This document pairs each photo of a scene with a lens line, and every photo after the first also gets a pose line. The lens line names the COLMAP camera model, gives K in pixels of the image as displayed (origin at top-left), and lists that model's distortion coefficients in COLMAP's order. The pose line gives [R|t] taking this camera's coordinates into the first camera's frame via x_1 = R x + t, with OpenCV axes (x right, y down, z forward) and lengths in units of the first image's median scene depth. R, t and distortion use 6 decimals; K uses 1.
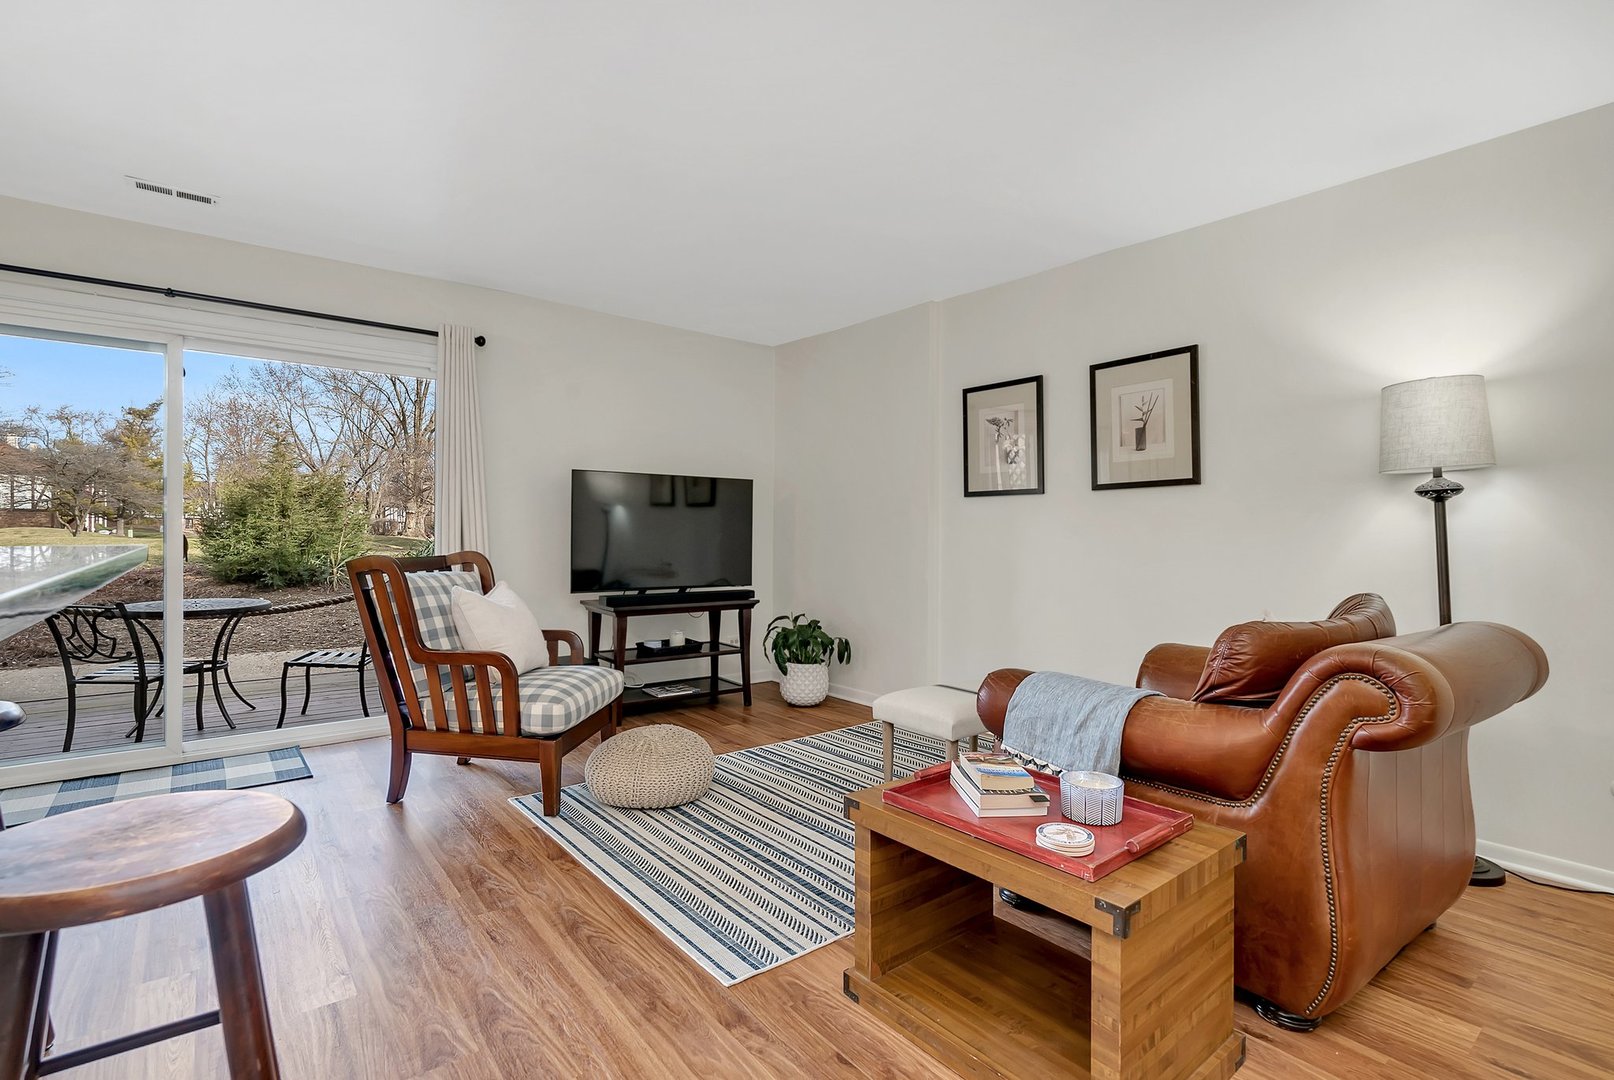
lens RADIAL K [[753.8, 0, 798.0], [0, 753.8, 538.6], [0, 0, 1]] dist [-0.009169, 0.005414]
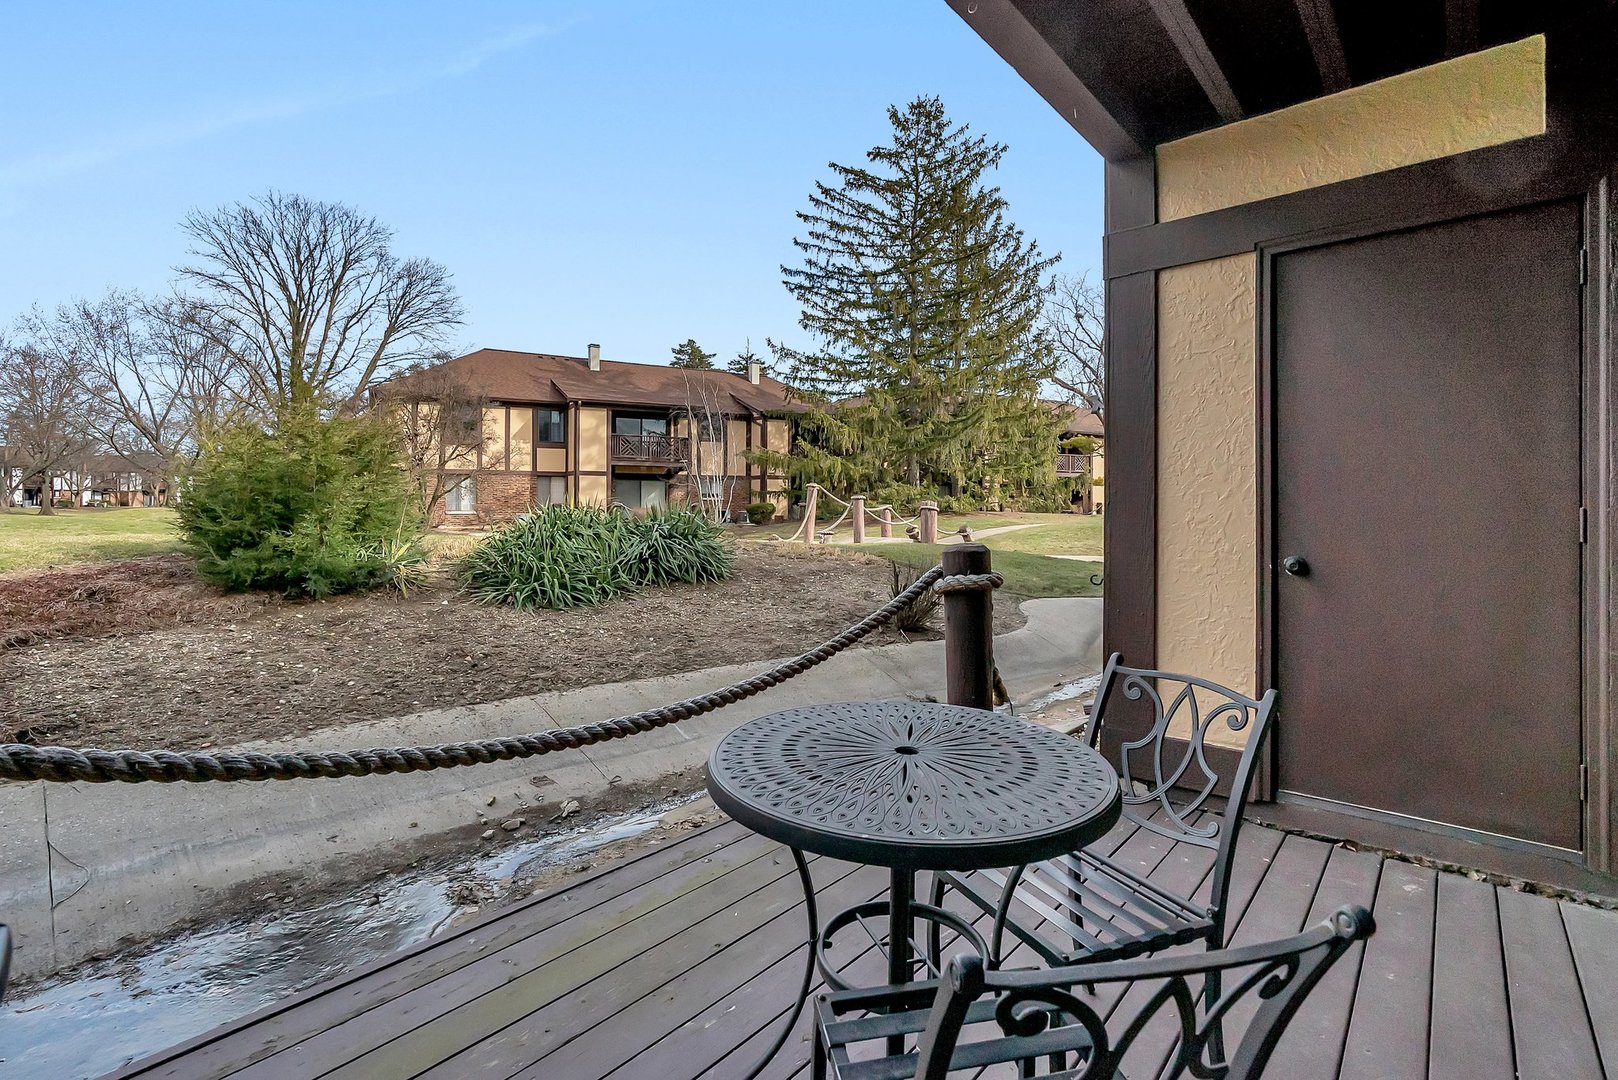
lens RADIAL K [[751.1, 0, 809.7], [0, 751.1, 499.9], [0, 0, 1]] dist [-0.001125, -0.000366]
pose [[0.985246, -0.001928, 0.171136, -0.397682], [0.003986, 0.999924, -0.011683, -0.006965], [-0.171100, 0.012193, 0.985178, 0.310431]]
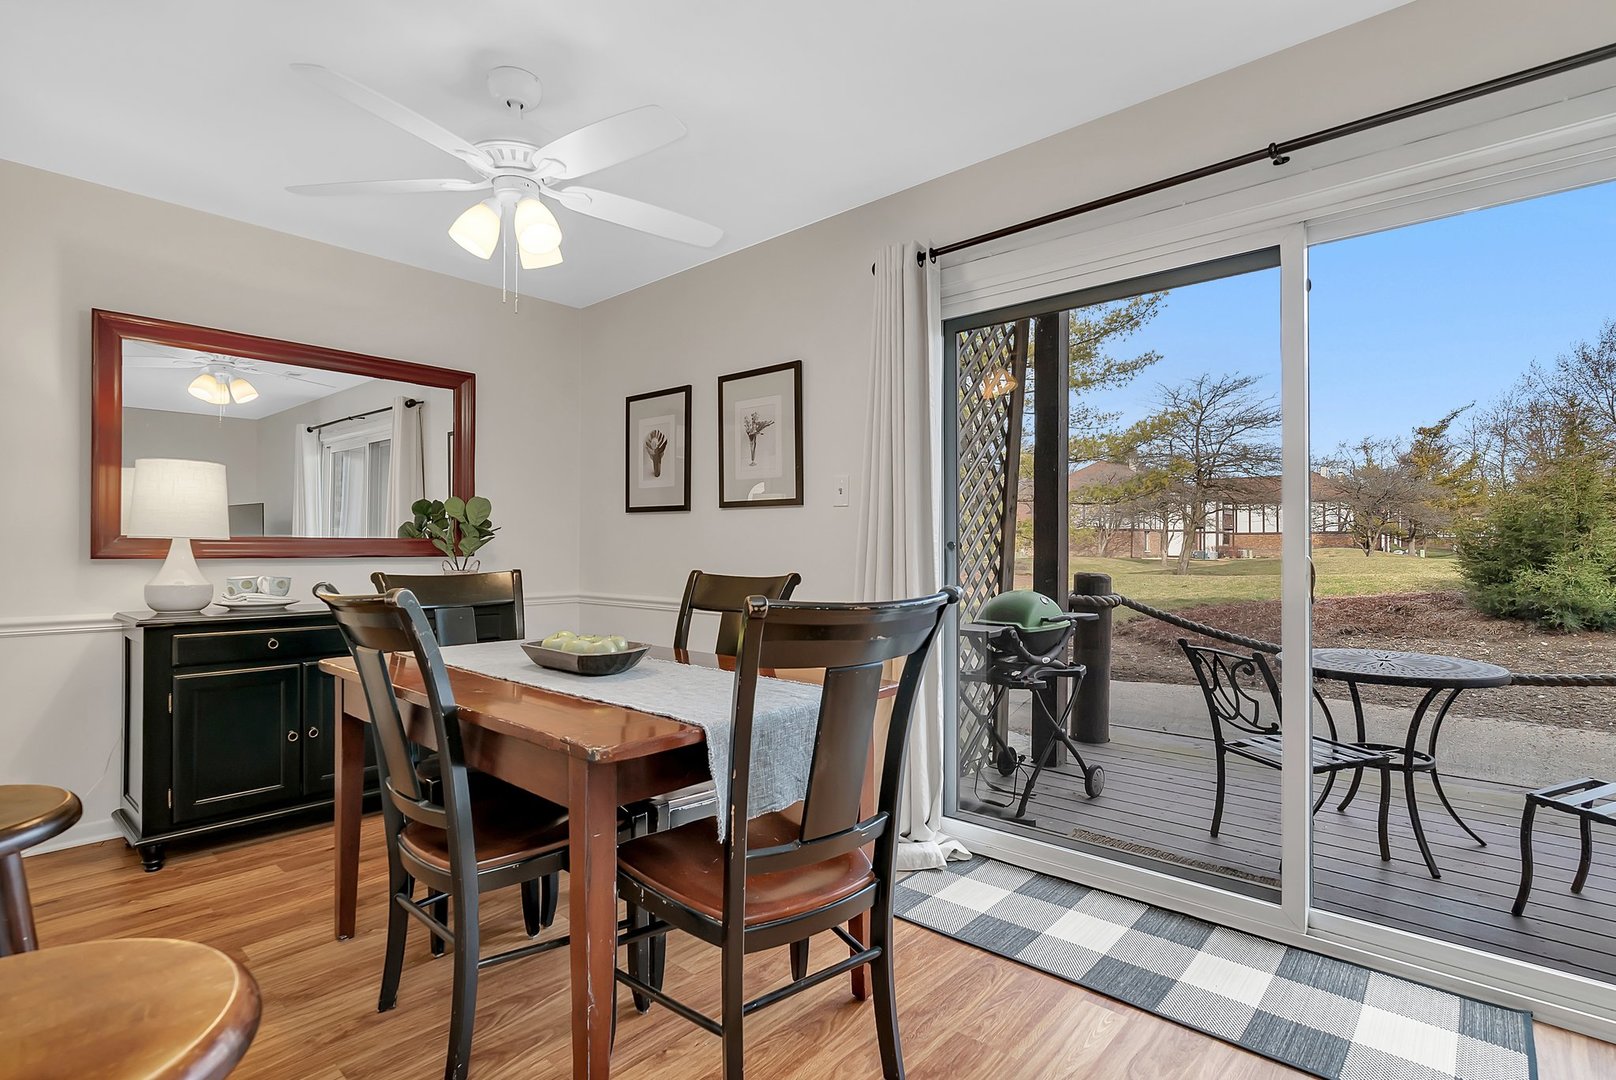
lens RADIAL K [[772.2, 0, 807.2], [0, 772.2, 543.2], [0, 0, 1]] dist [-0.003788, 0.001791]
pose [[0.166089, -0.011864, -0.986039, -0.094503], [-0.007569, 0.999883, -0.013306, -0.001940], [0.986082, 0.009673, 0.165980, 0.169124]]
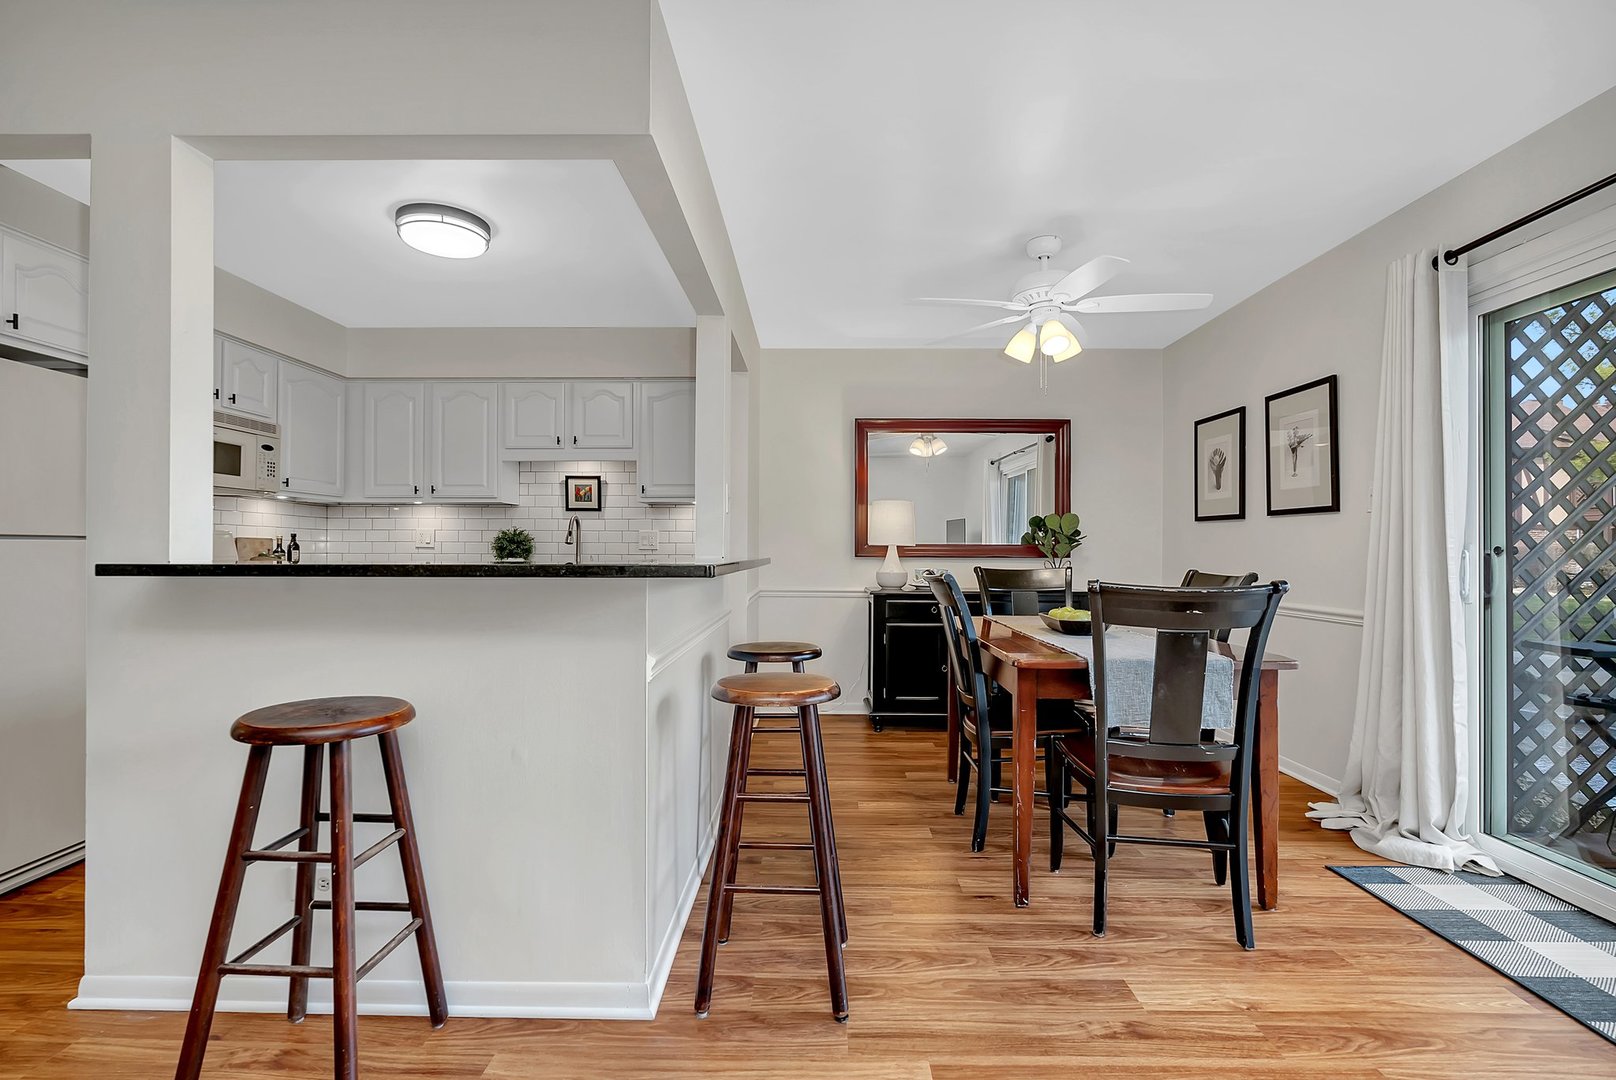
lens RADIAL K [[754.8, 0, 808.2], [0, 754.8, 546.1], [0, 0, 1]] dist [-0.009169, 0.005414]
pose [[-0.635317, -0.014416, -0.772117, -0.015137], [-0.015269, 0.999865, -0.006105, -0.001468], [0.772101, 0.007911, -0.635451, 0.246152]]
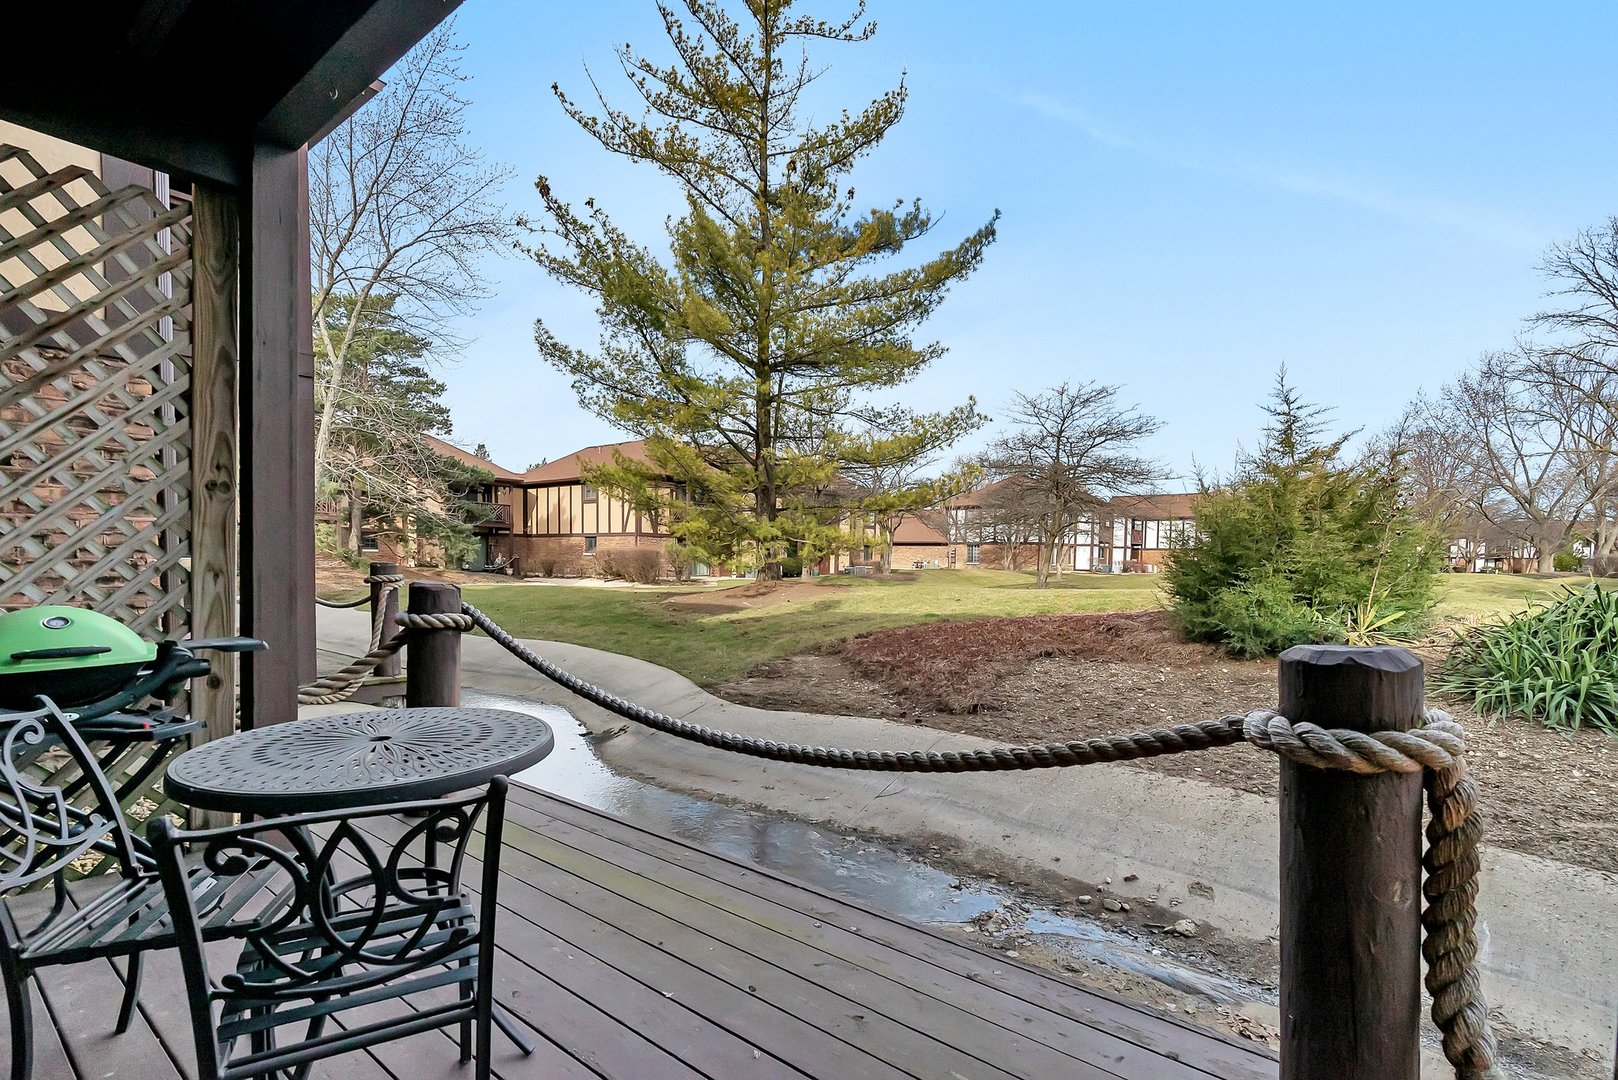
lens RADIAL K [[751.1, 0, 811.0], [0, 751.1, 600.7], [0, 0, 1]] dist [-0.001125, -0.000366]
pose [[0.235191, 0.053162, -0.970494, -0.176417], [-0.021862, 0.998540, 0.049400, -0.003358], [0.971703, 0.009598, 0.236010, 0.497004]]
